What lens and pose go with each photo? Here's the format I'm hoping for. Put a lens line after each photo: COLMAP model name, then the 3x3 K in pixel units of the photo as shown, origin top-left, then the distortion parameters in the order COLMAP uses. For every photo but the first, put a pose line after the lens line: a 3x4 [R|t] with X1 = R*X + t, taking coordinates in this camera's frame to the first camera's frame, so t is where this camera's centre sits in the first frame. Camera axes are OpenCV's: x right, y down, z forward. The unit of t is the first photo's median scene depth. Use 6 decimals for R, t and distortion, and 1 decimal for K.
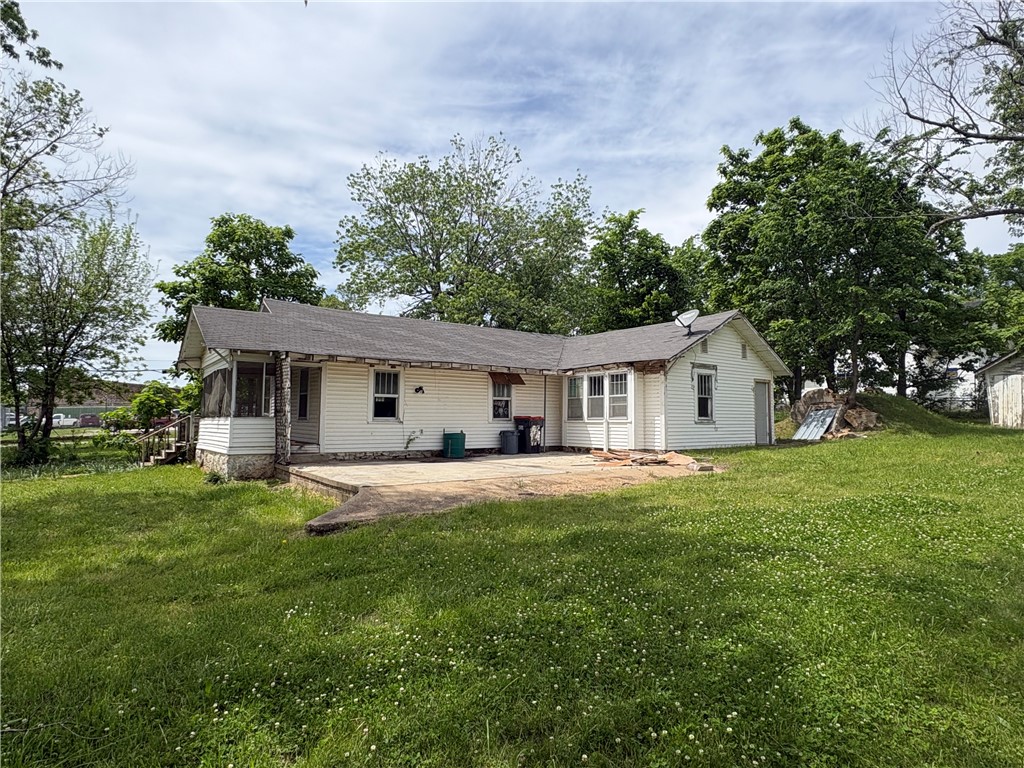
lens RADIAL K [[571.2, 0, 507.5], [0, 571.2, 383.1], [0, 0, 1]] dist [-0.009125, 0.000419]
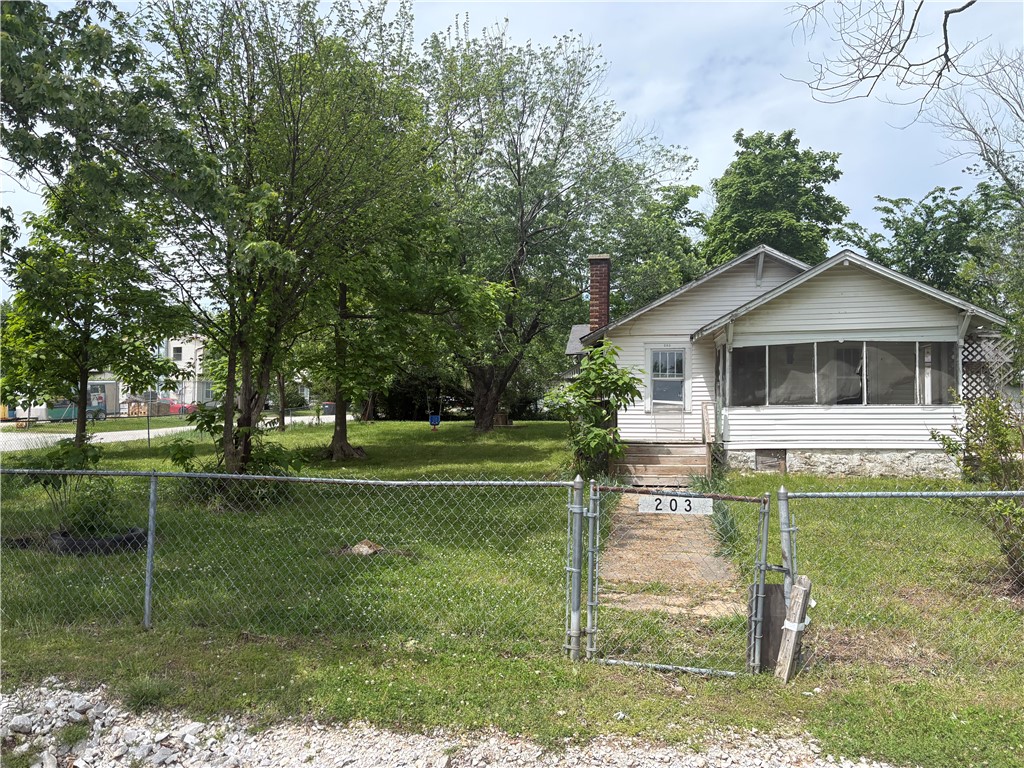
lens RADIAL K [[798.4, 0, 511.5], [0, 798.4, 381.7], [0, 0, 1]] dist [-0.012016, -0.002827]
pose [[0.760052, 0.047143, 0.648151, -1.223261], [-0.048907, 0.998686, -0.015289, 0.052715], [-0.648020, -0.020079, 0.761359, 0.346289]]
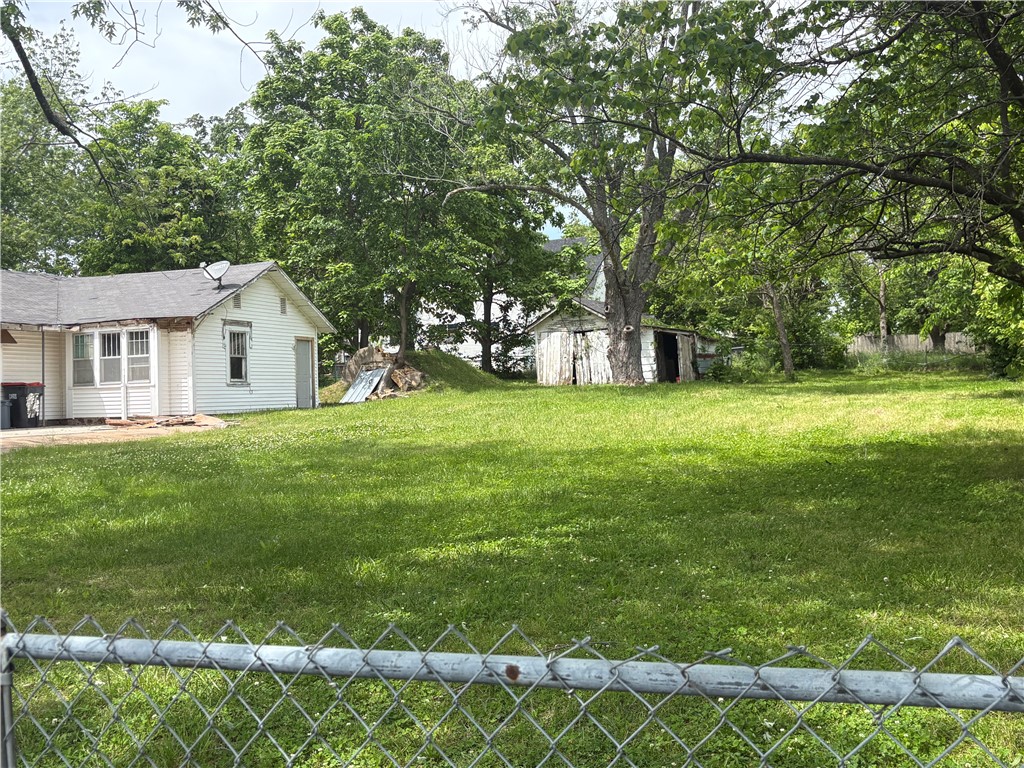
lens RADIAL K [[1066.5, 0, 518.7], [0, 1066.5, 389.1], [0, 0, 1]] dist [0.030614, 0.000000]
pose [[0.852865, -0.023435, 0.521606, -0.157738], [-0.005025, 0.998578, 0.053080, -0.016248], [-0.522108, -0.047891, 0.851534, -0.666719]]
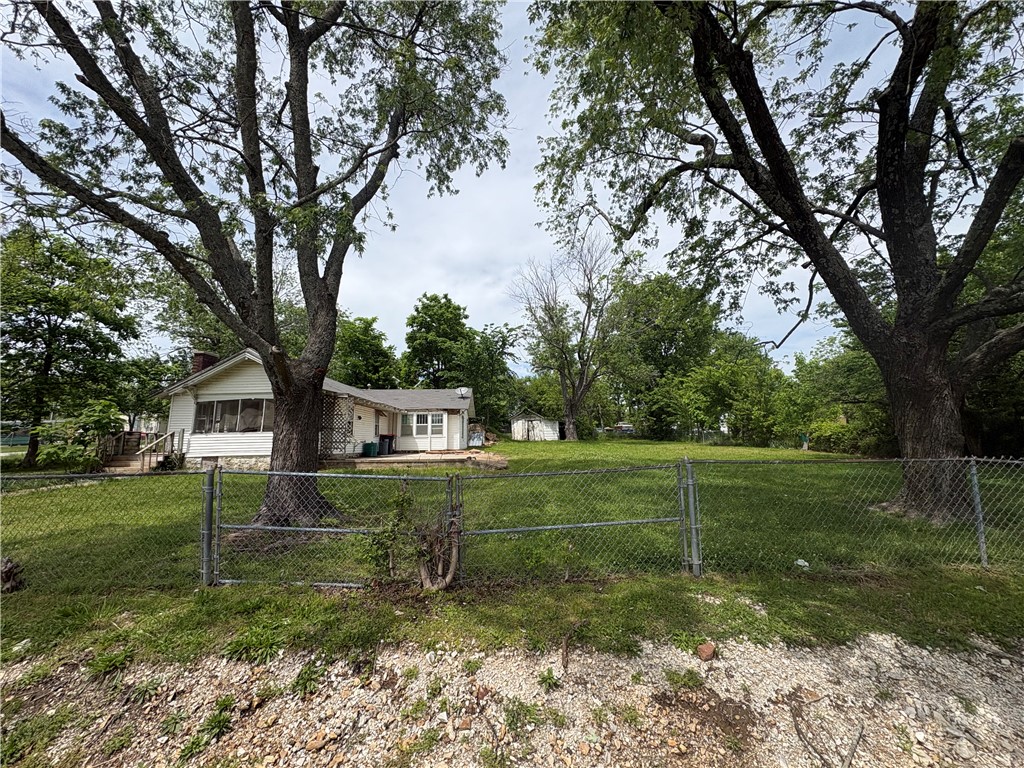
lens RADIAL K [[405.8, 0, 508.6], [0, 405.8, 385.9], [0, 0, 1]] dist [0.001285, 0.001062]
pose [[0.592961, 0.103822, 0.798510, -0.805949], [-0.039504, 0.994210, -0.099932, 0.019140], [-0.804262, 0.027711, 0.593629, -0.099151]]
